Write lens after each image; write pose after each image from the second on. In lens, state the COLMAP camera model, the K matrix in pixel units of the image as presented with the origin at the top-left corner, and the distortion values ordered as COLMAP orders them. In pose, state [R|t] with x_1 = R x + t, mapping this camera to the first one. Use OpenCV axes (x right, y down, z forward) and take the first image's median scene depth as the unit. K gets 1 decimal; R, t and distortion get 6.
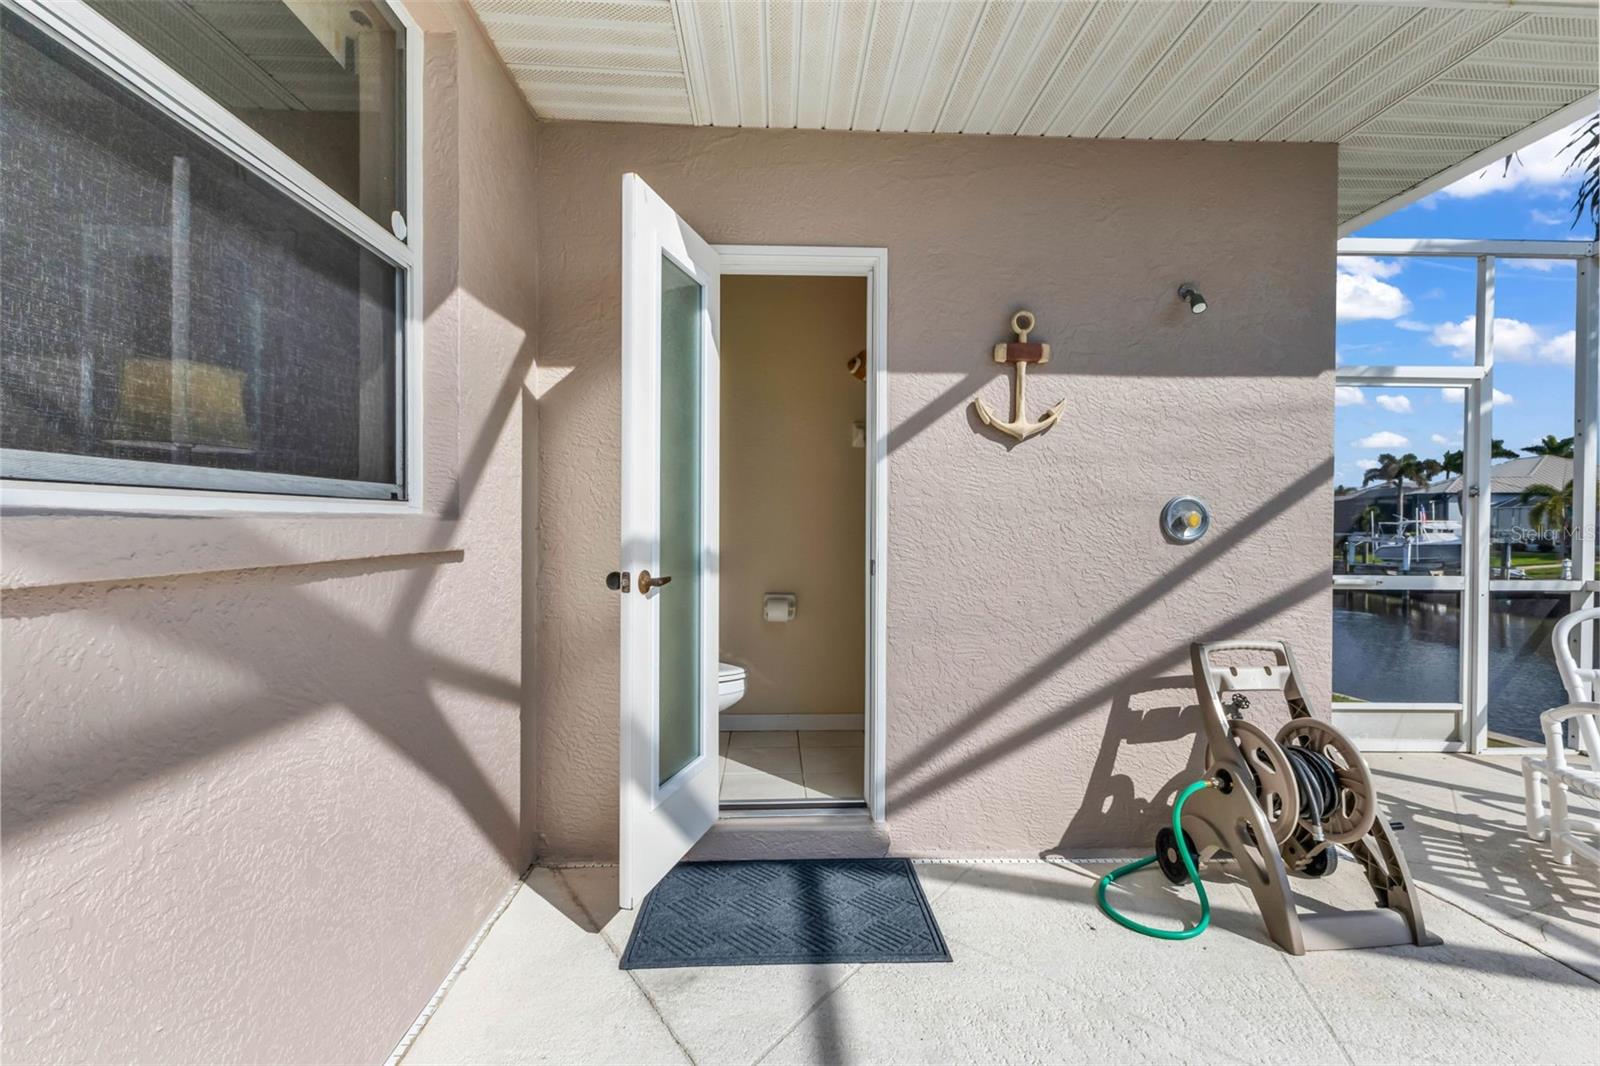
lens RADIAL K [[696.1, 0, 803.2], [0, 696.1, 527.1], [0, 0, 1]] dist [0.006738, -0.000366]
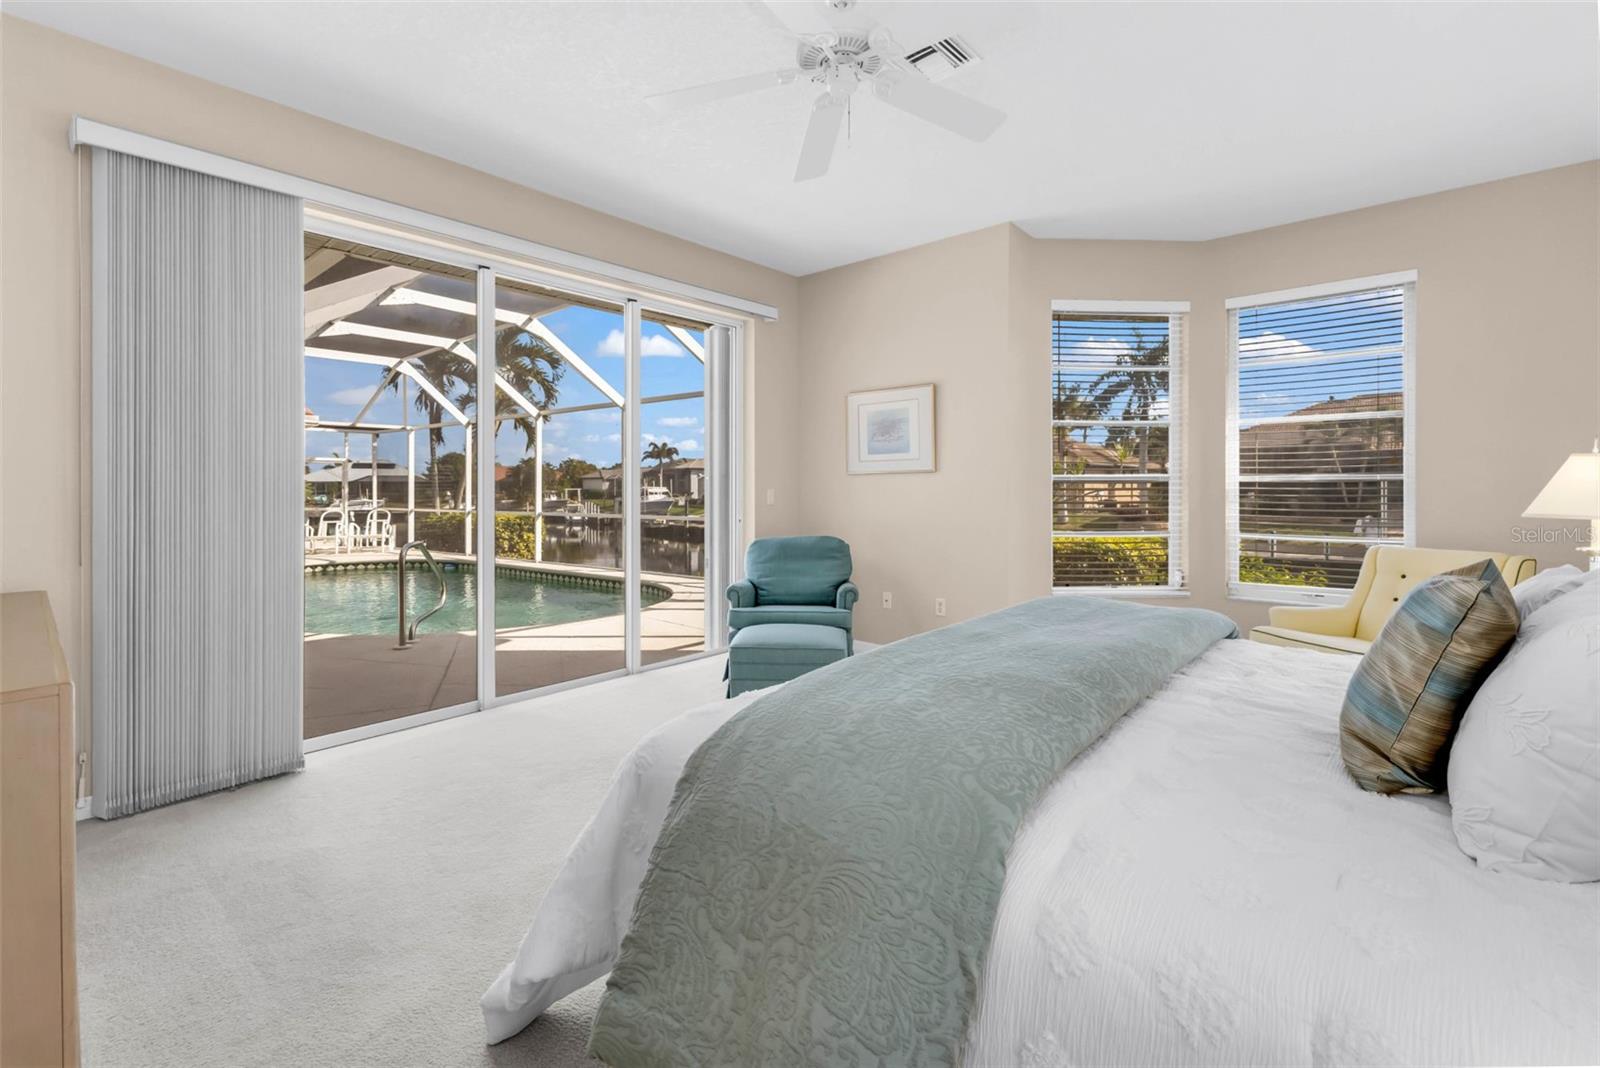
lens RADIAL K [[699.3, 0, 799.6], [0, 699.3, 486.3], [0, 0, 1]] dist [0.023659, -0.000029]
pose [[0.702885, -0.005176, 0.711285, -0.191054], [0.011224, 0.999930, -0.003815, -0.010962], [-0.711215, 0.010664, 0.702894, -5.608134]]
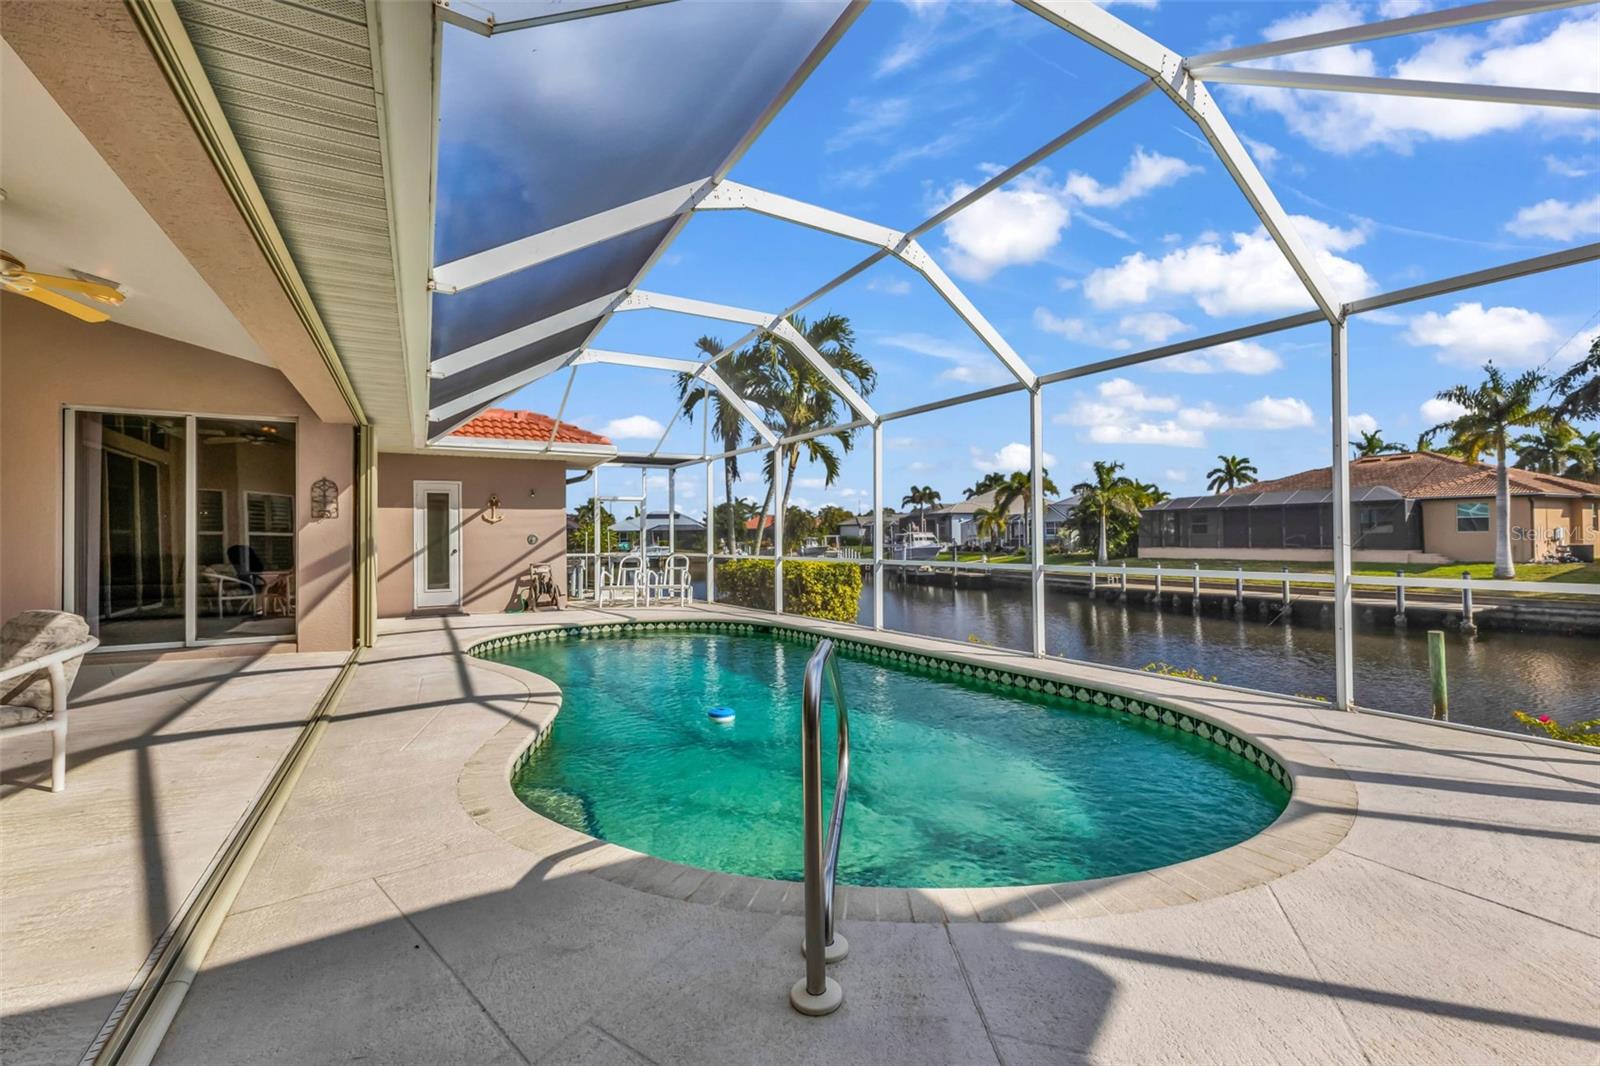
lens RADIAL K [[696.1, 0, 803.2], [0, 696.1, 527.1], [0, 0, 1]] dist [0.006738, -0.000366]
pose [[0.901574, -0.007810, 0.432554, 0.155990], [0.017027, 0.999703, -0.017438, 0.020661], [-0.432289, 0.023087, 0.901439, -4.005342]]
